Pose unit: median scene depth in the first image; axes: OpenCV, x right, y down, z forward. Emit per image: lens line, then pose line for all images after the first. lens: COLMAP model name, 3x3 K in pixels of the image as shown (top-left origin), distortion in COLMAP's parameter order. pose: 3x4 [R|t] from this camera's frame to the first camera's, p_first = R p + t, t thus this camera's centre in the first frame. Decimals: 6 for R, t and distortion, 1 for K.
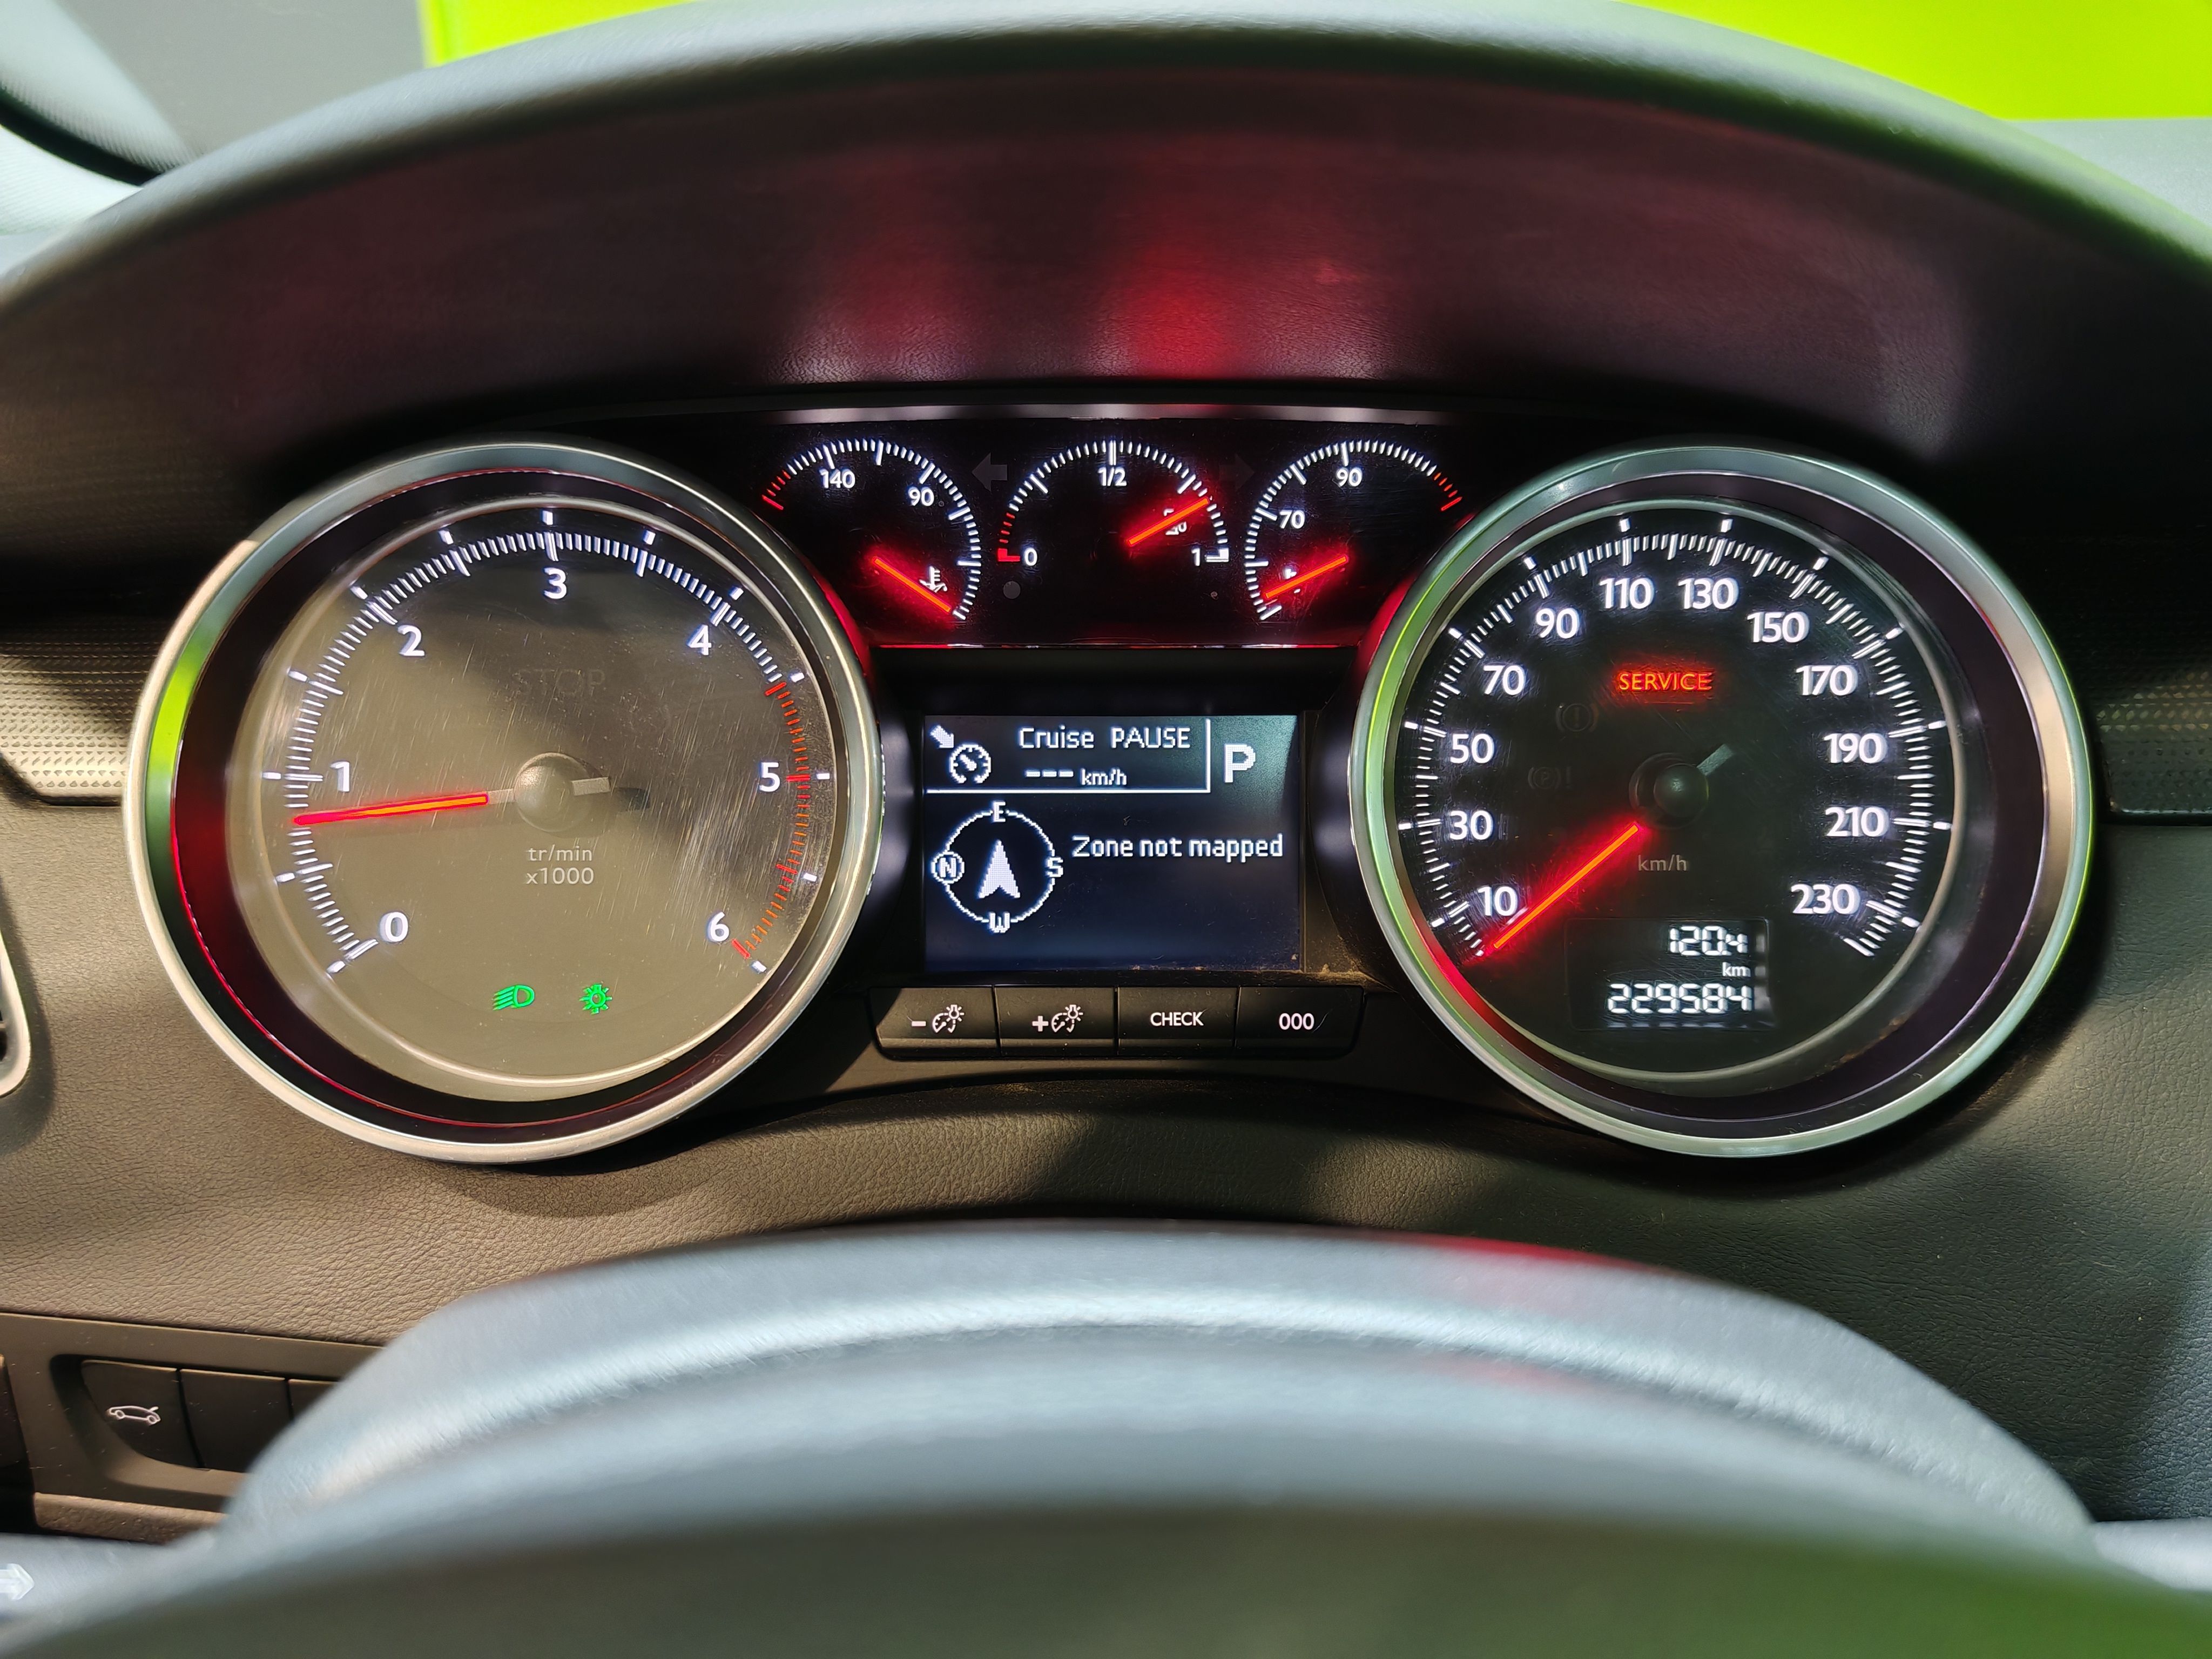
lens RADIAL K [[1763.6, 0, 1113.7], [0, 1763.6, 831.0], [0, 0, 1]] dist [0.048935, -0.001024]
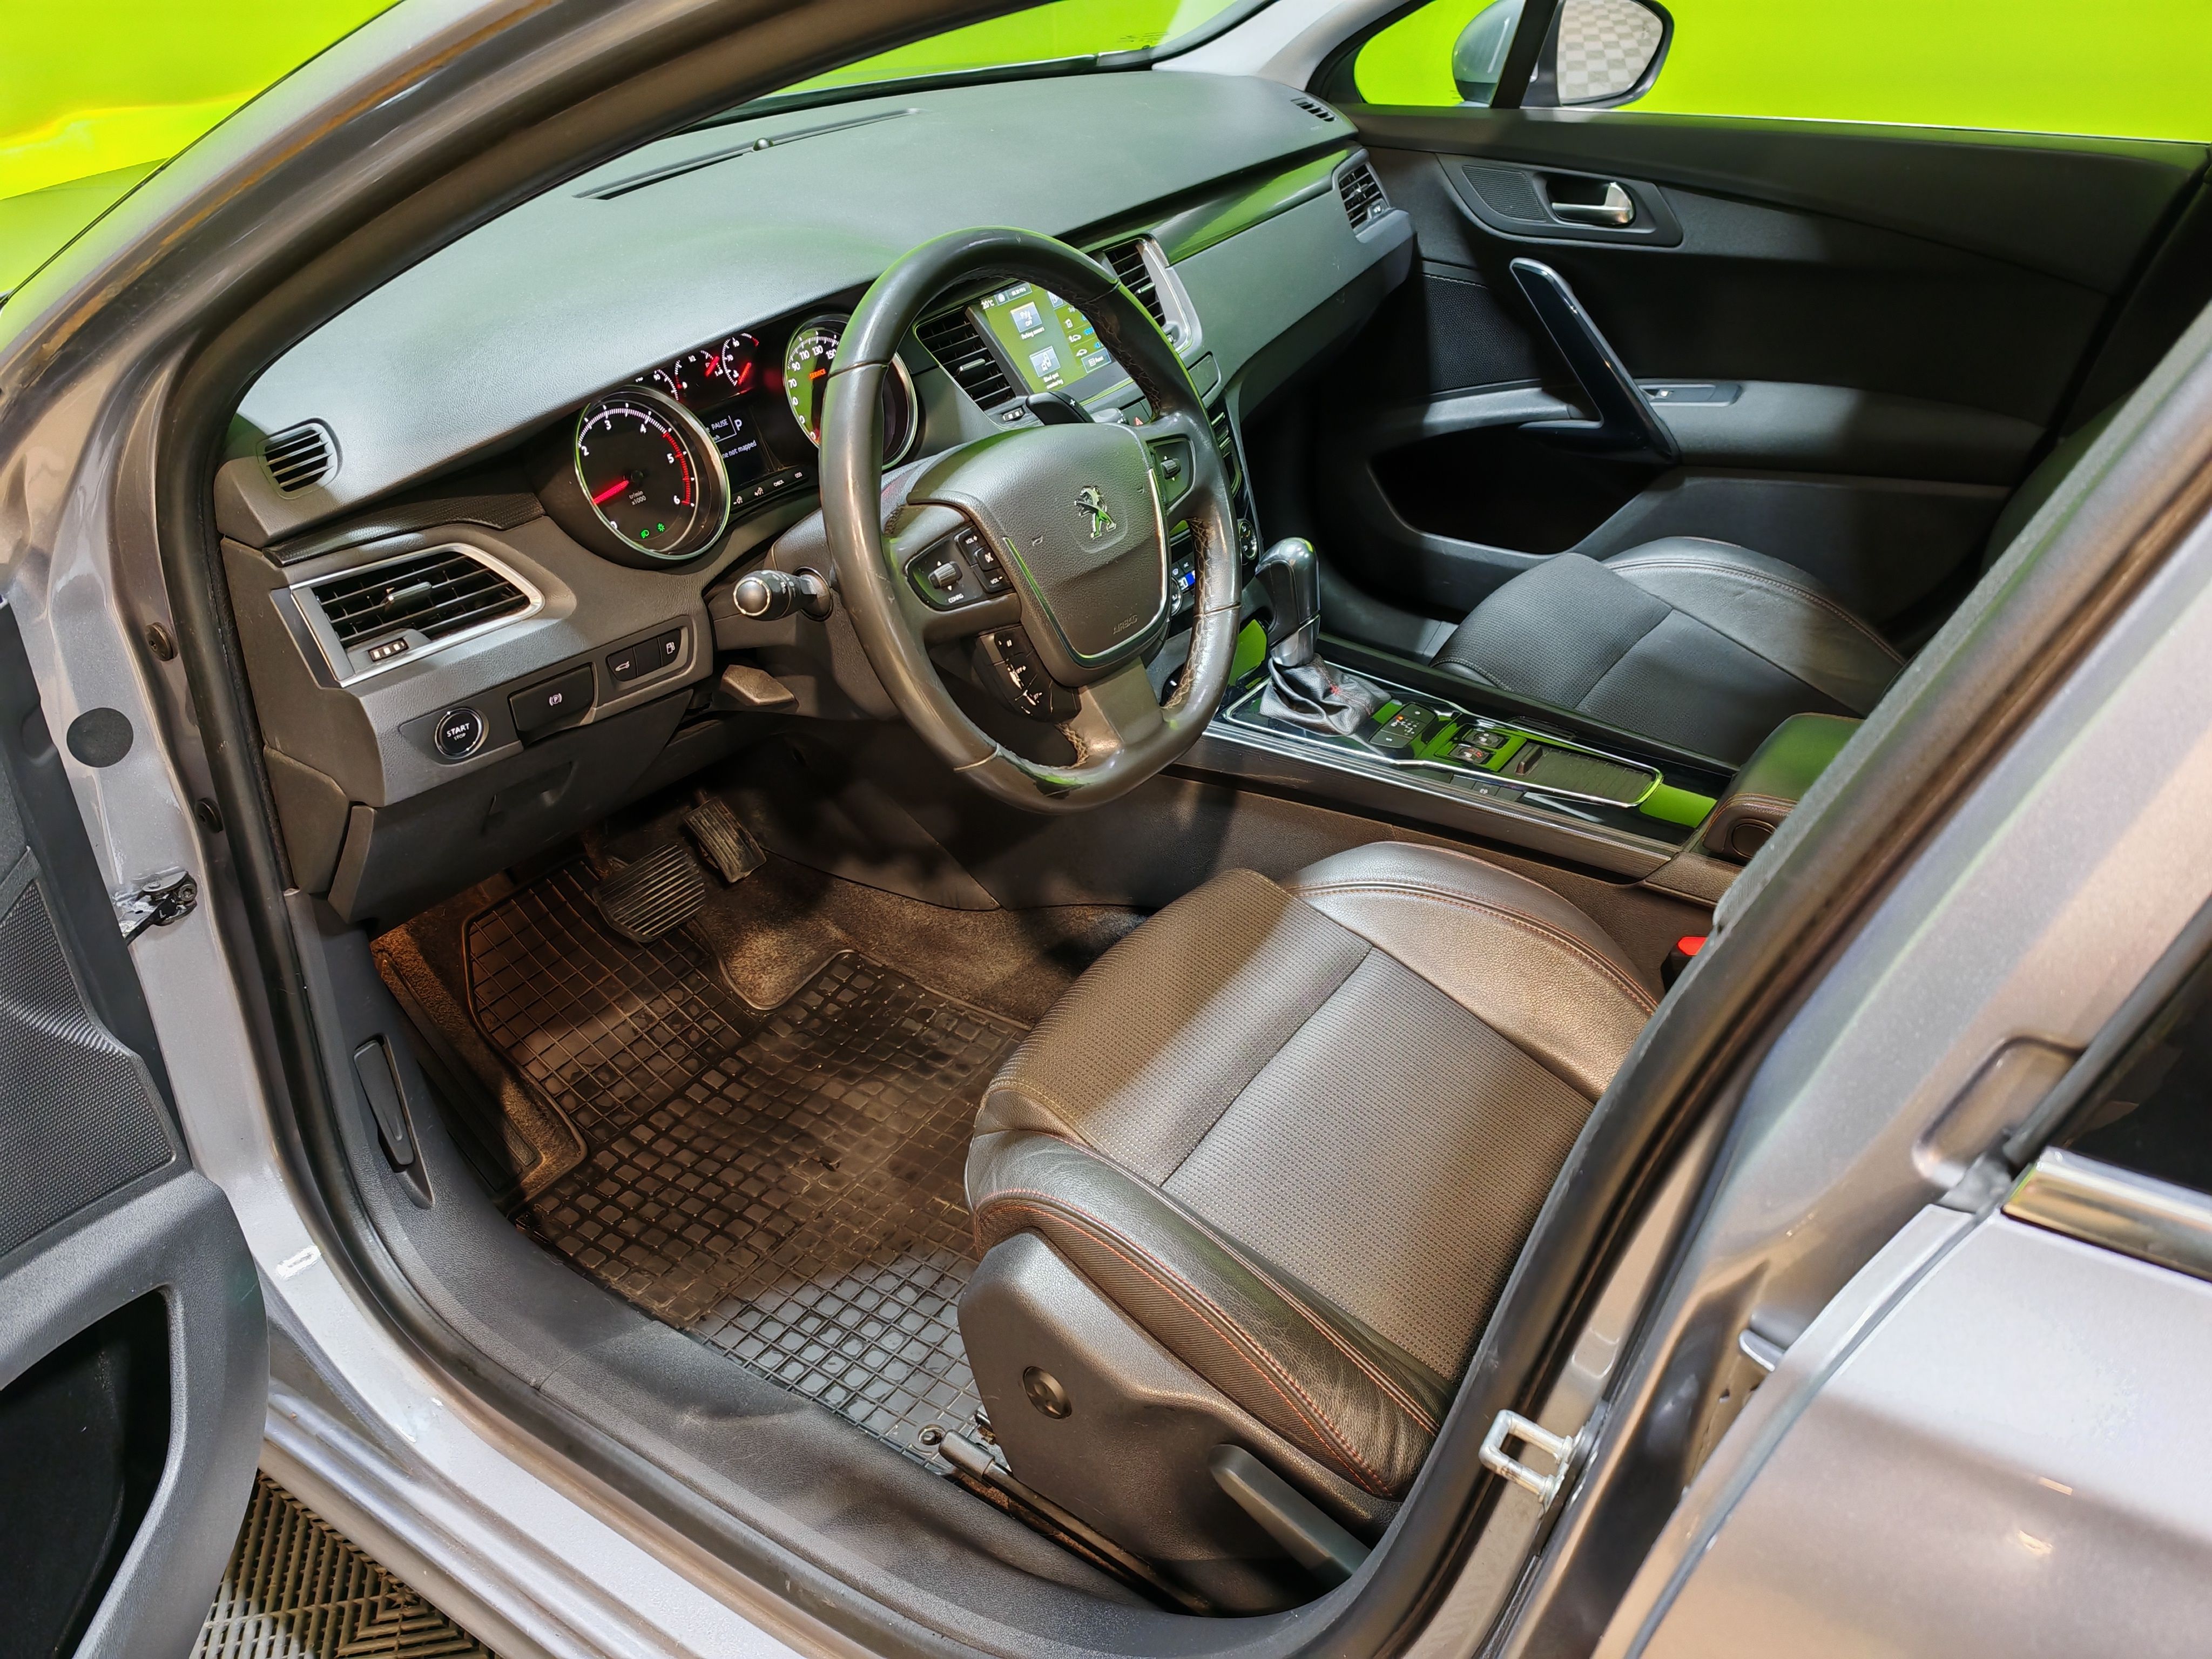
lens RADIAL K [[1763.6, 0, 1113.7], [0, 1763.6, 831.0], [0, 0, 1]] dist [0.048935, -0.001024]
pose [[0.574214, -0.441175, 0.689669, -2.644806], [0.318536, 0.896405, 0.308210, -0.184333], [-0.754197, 0.042706, 0.655258, -2.208676]]
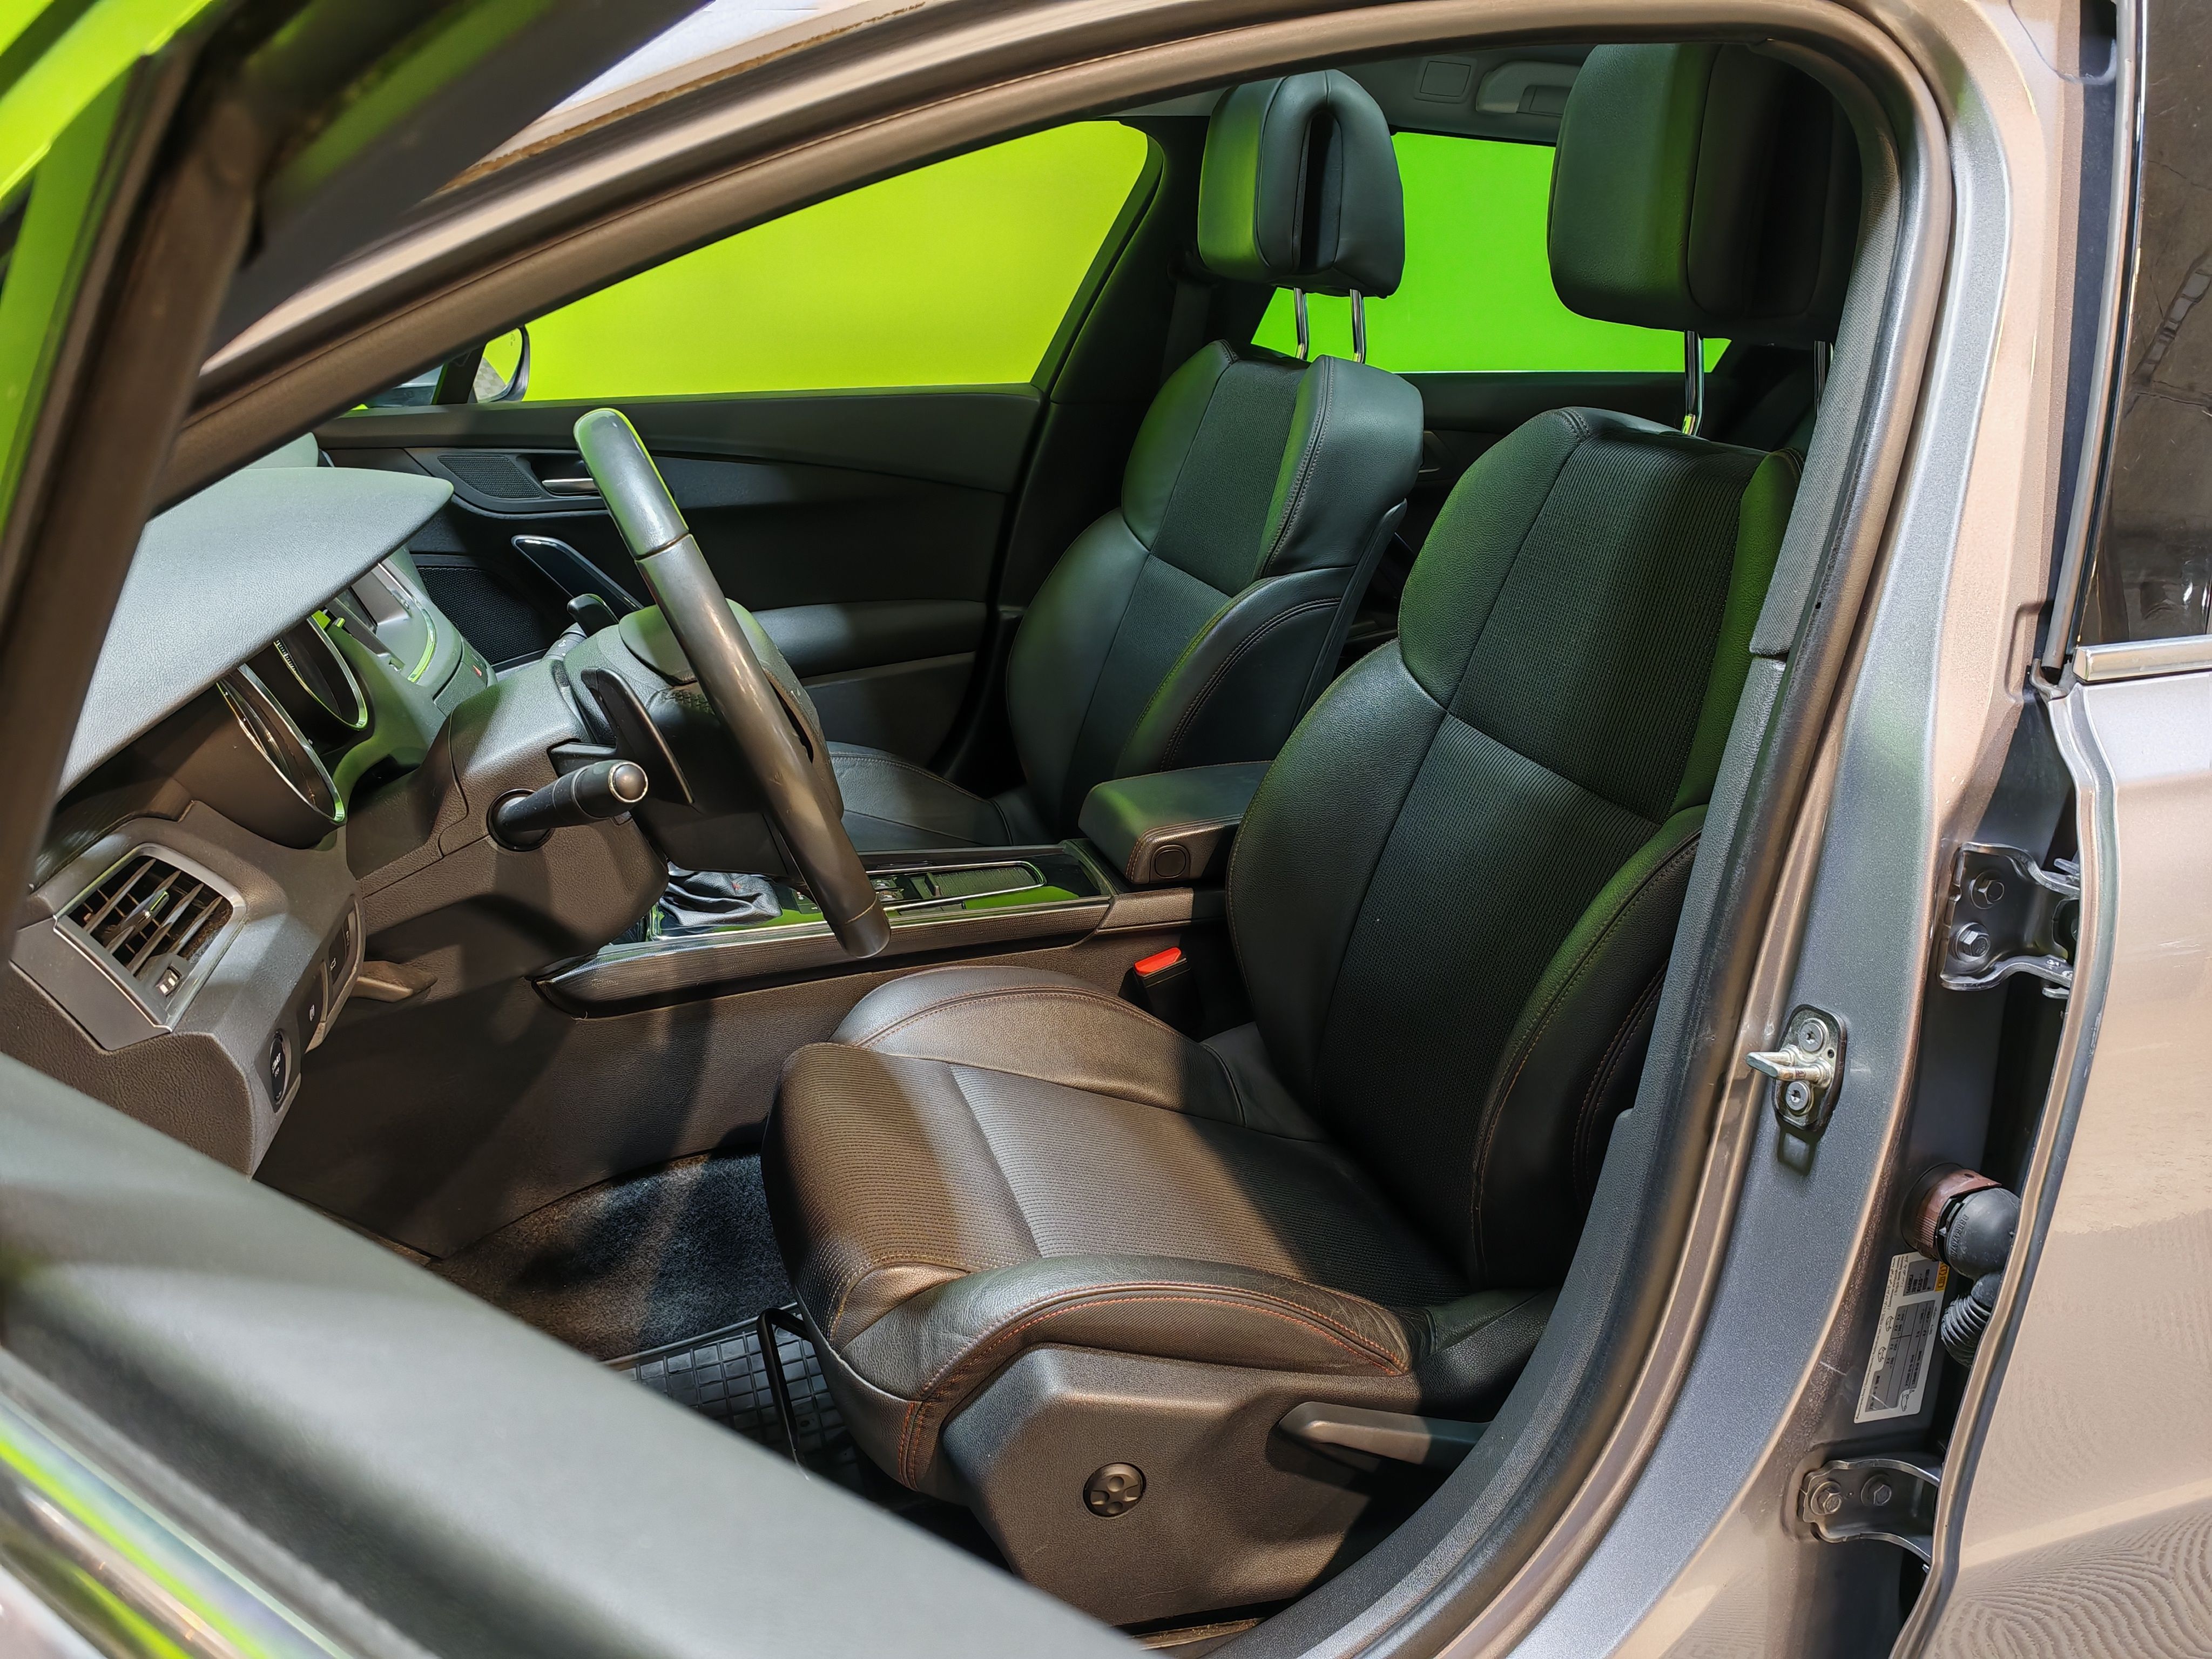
lens RADIAL K [[1763.6, 0, 1113.7], [0, 1763.6, 831.0], [0, 0, 1]] dist [0.048935, -0.001024]
pose [[-0.263003, -0.332039, 0.905859, -3.499082], [0.343212, 0.845296, 0.409487, -0.642210], [-0.901684, 0.418598, -0.108355, 0.086141]]
